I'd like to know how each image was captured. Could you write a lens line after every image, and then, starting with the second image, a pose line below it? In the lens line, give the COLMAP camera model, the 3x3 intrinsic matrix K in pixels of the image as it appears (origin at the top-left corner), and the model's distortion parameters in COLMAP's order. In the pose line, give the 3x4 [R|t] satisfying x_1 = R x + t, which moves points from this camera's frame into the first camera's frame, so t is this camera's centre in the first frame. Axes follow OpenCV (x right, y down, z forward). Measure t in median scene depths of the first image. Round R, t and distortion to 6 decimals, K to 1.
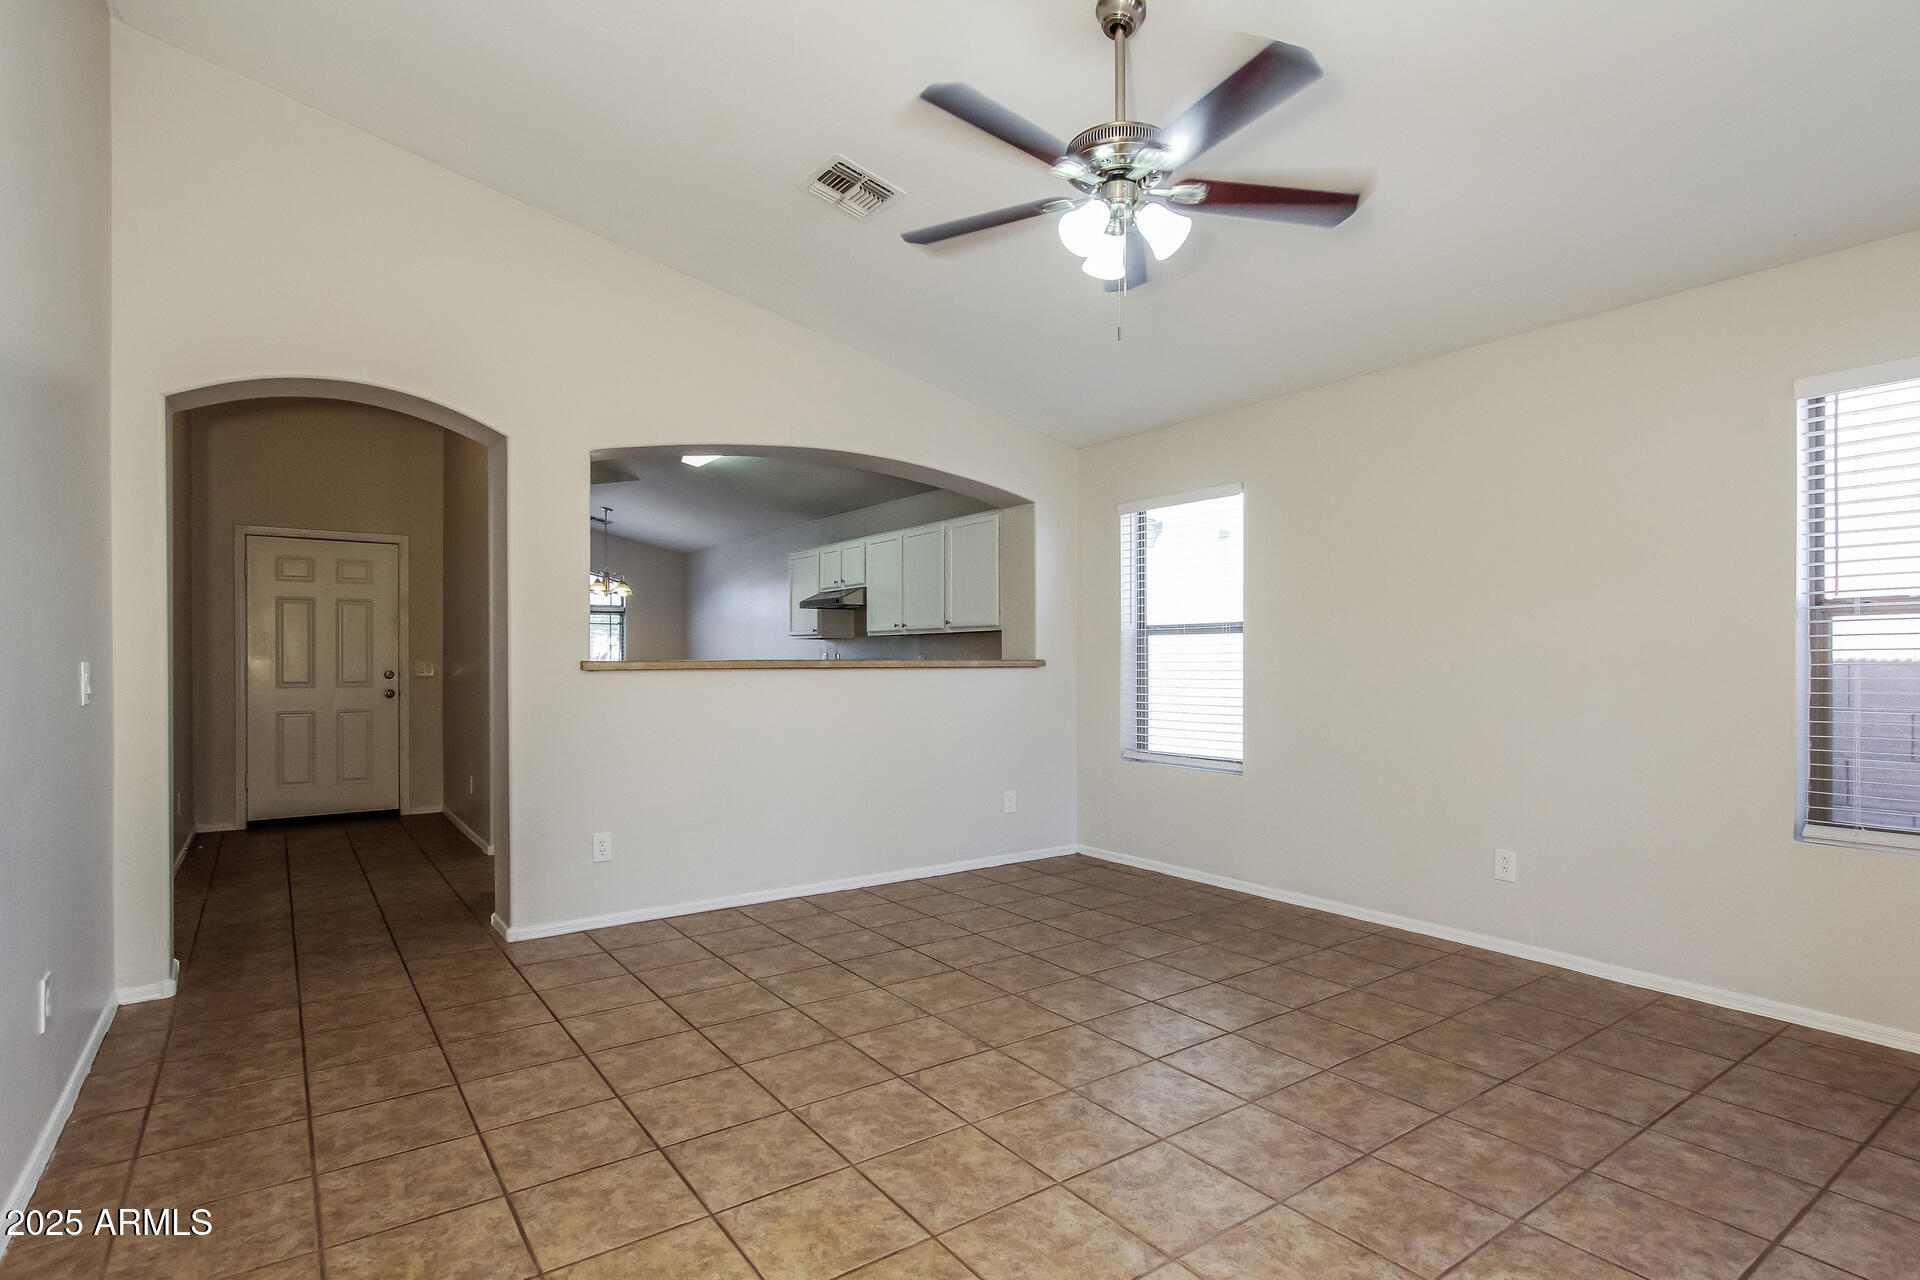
lens RADIAL K [[957.8, 0, 968.0], [0, 957.8, 657.7], [0, 0, 1]] dist [0.001781, 0.001475]
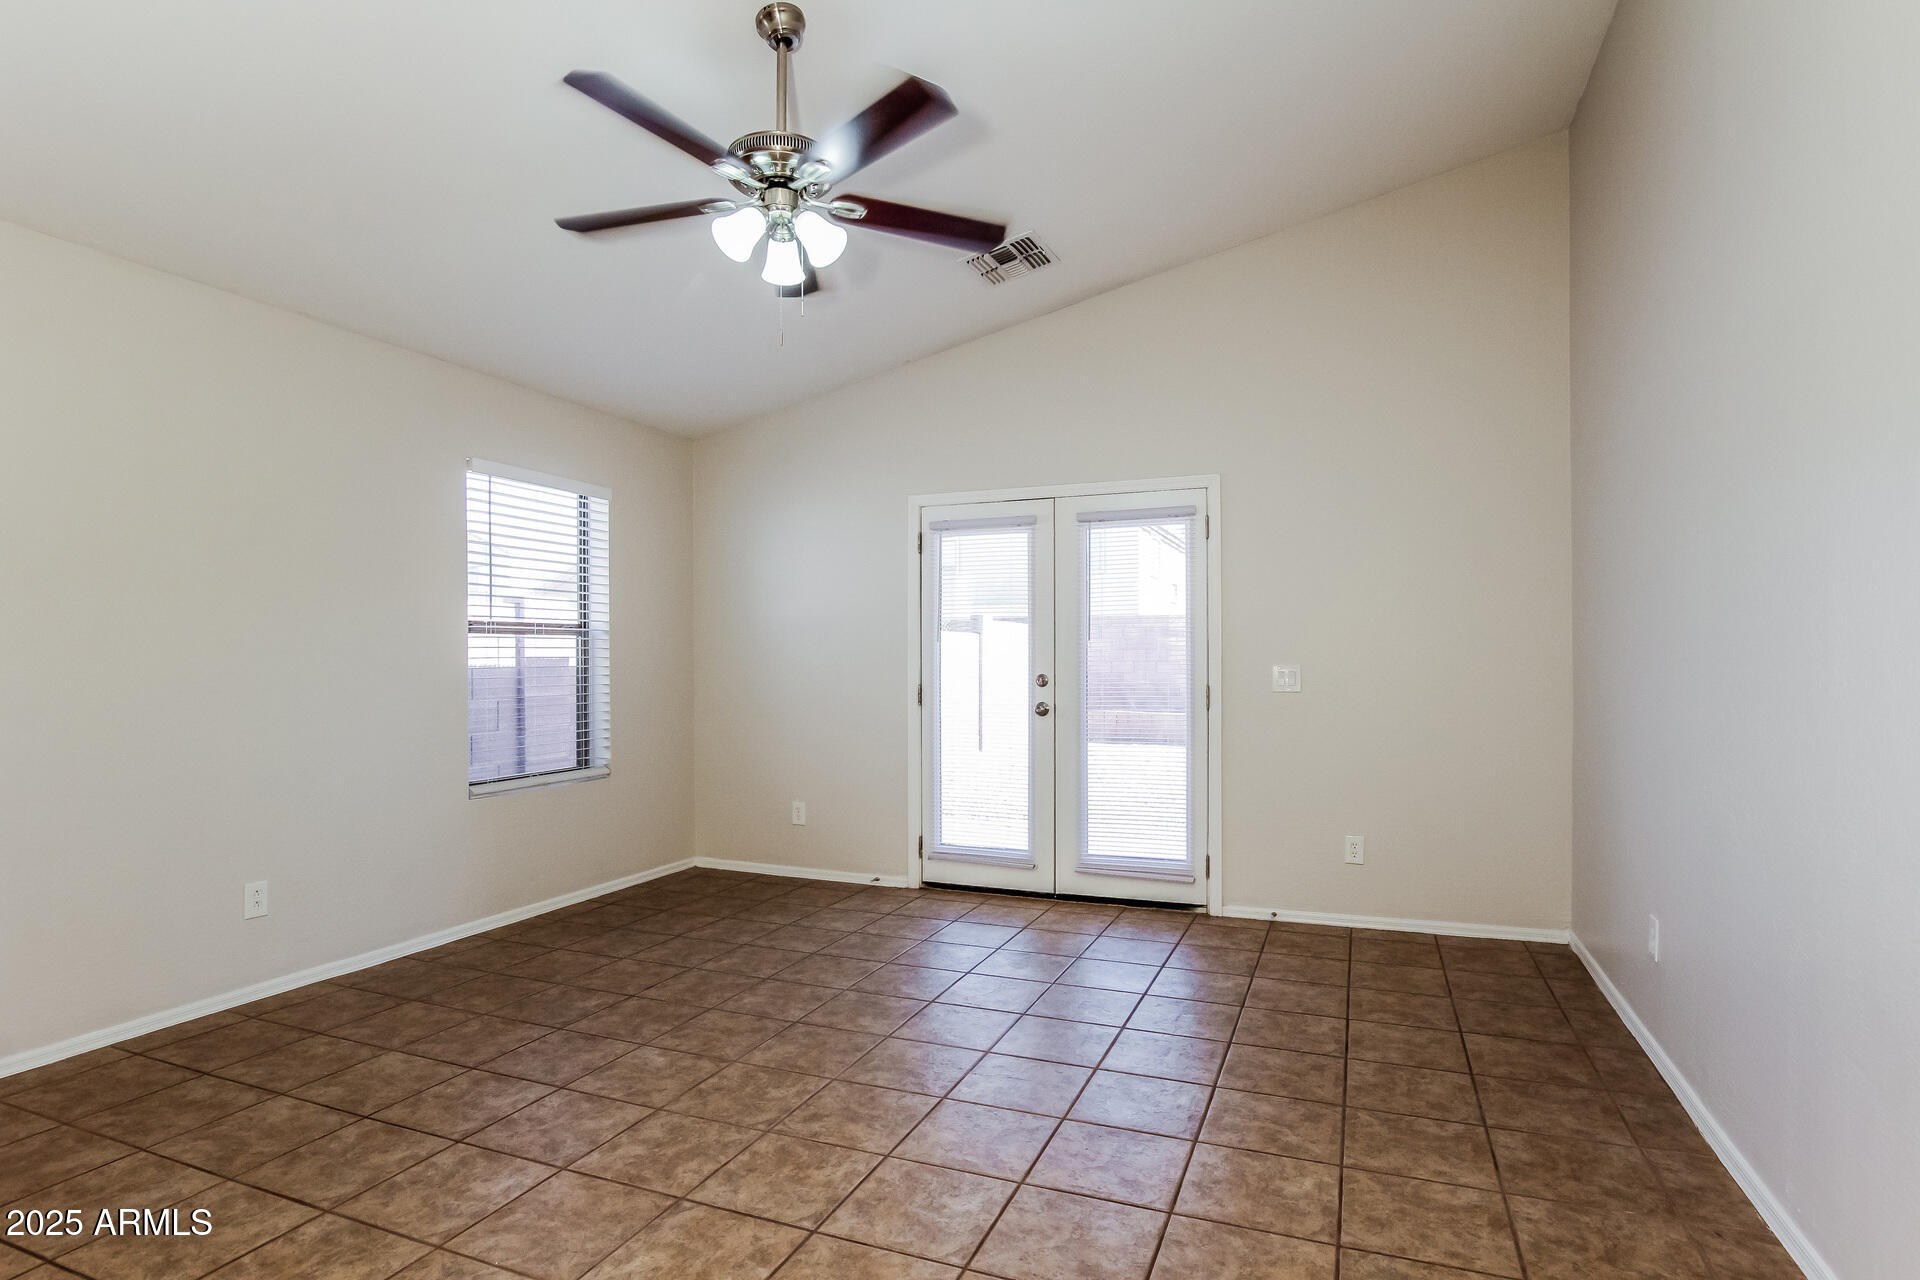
lens RADIAL K [[972.0, 0, 969.6], [0, 972.0, 636.0], [0, 0, 1]] dist [-0.019465, 0.001554]
pose [[-0.531677, 0.027044, 0.846516, -0.687473], [0.001818, 0.999524, -0.030790, 0.002064], [-0.846945, -0.014831, -0.531473, 1.151205]]
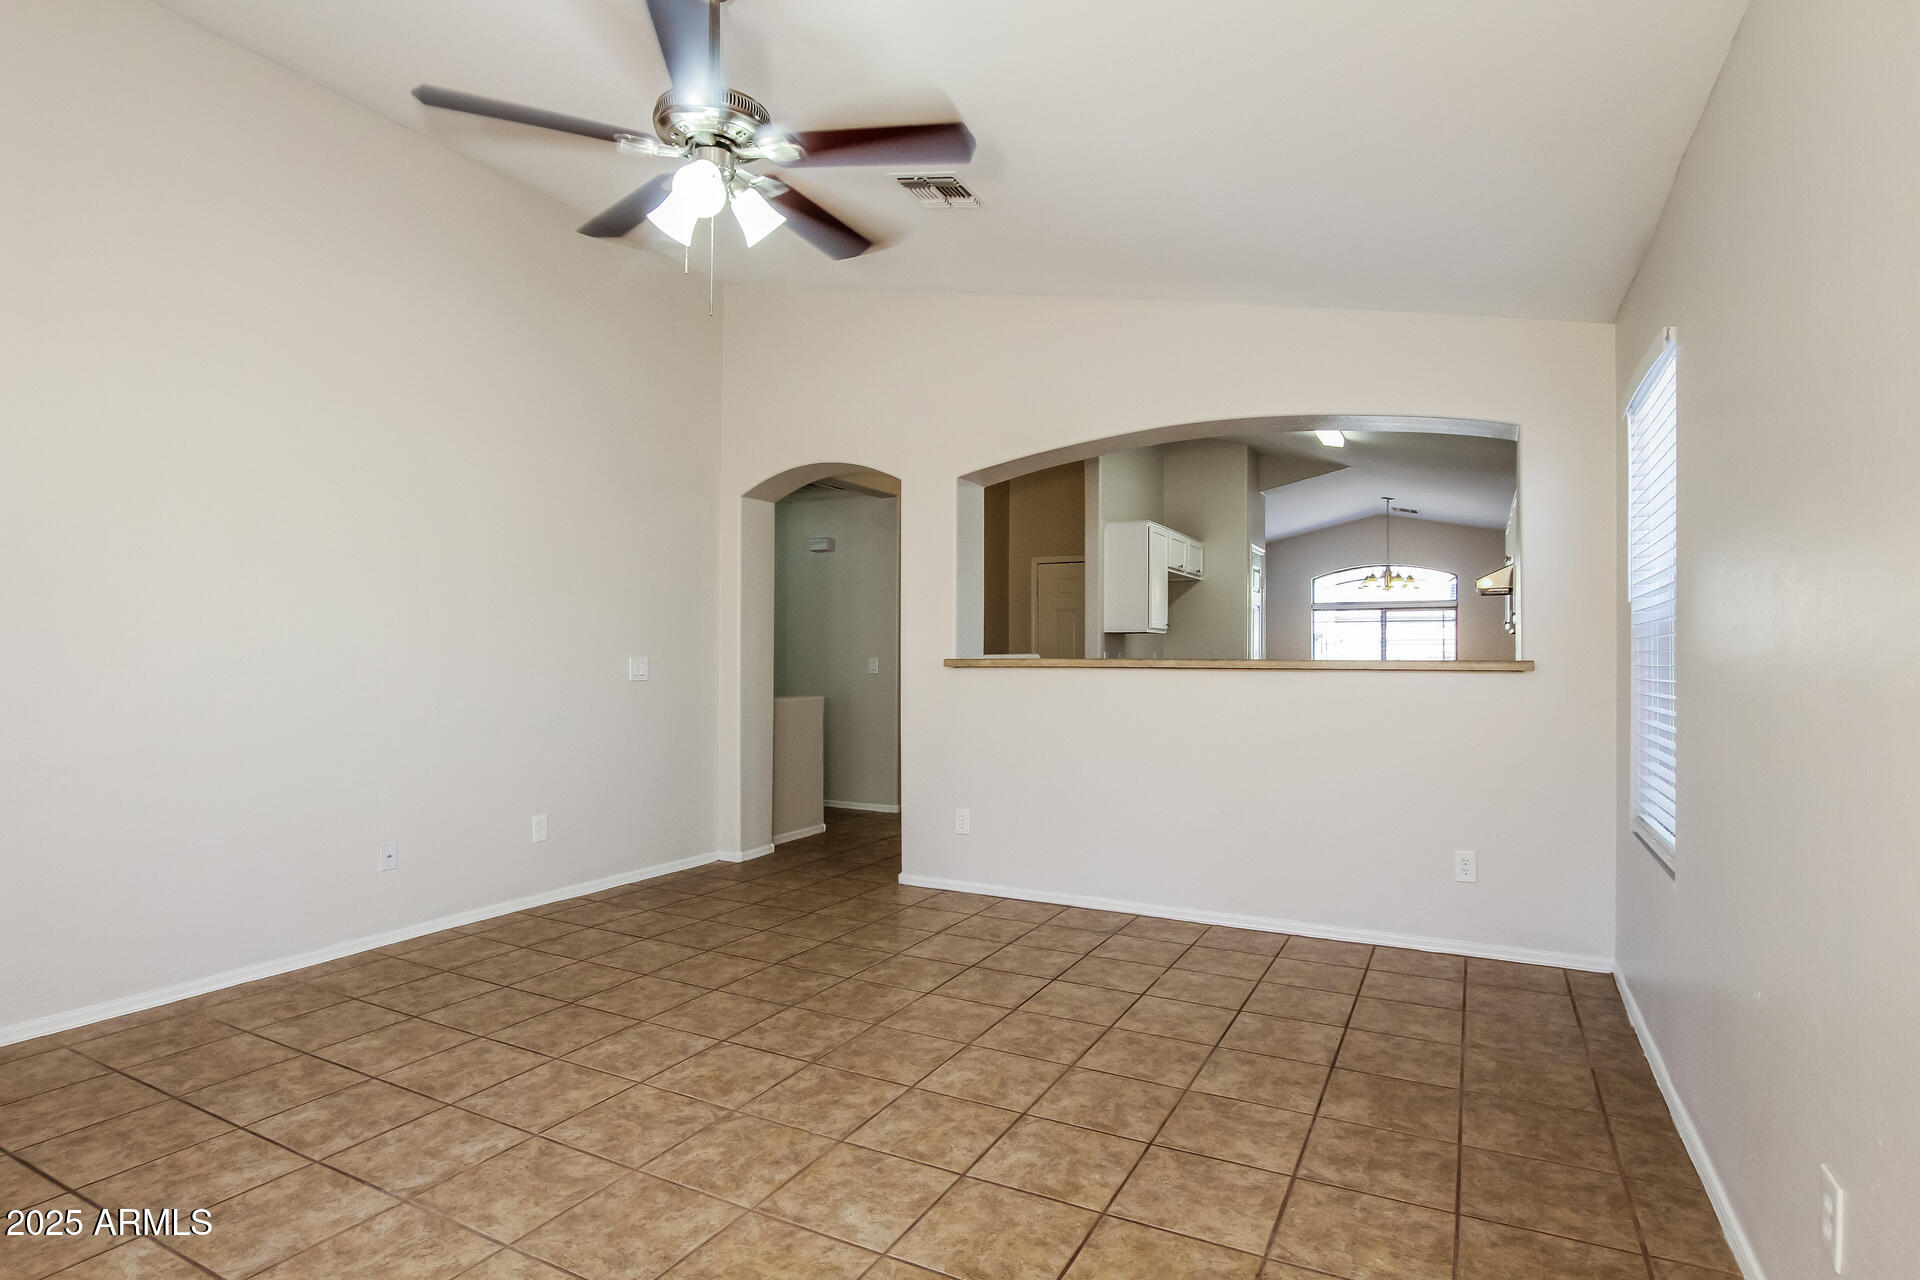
lens RADIAL K [[972.0, 0, 969.6], [0, 972.0, 636.0], [0, 0, 1]] dist [-0.019465, 0.001554]
pose [[0.444941, -0.019293, -0.895352, 0.932000], [0.000084, 0.999769, -0.021501, -0.001109], [0.895560, 0.009492, 0.444840, 0.669459]]
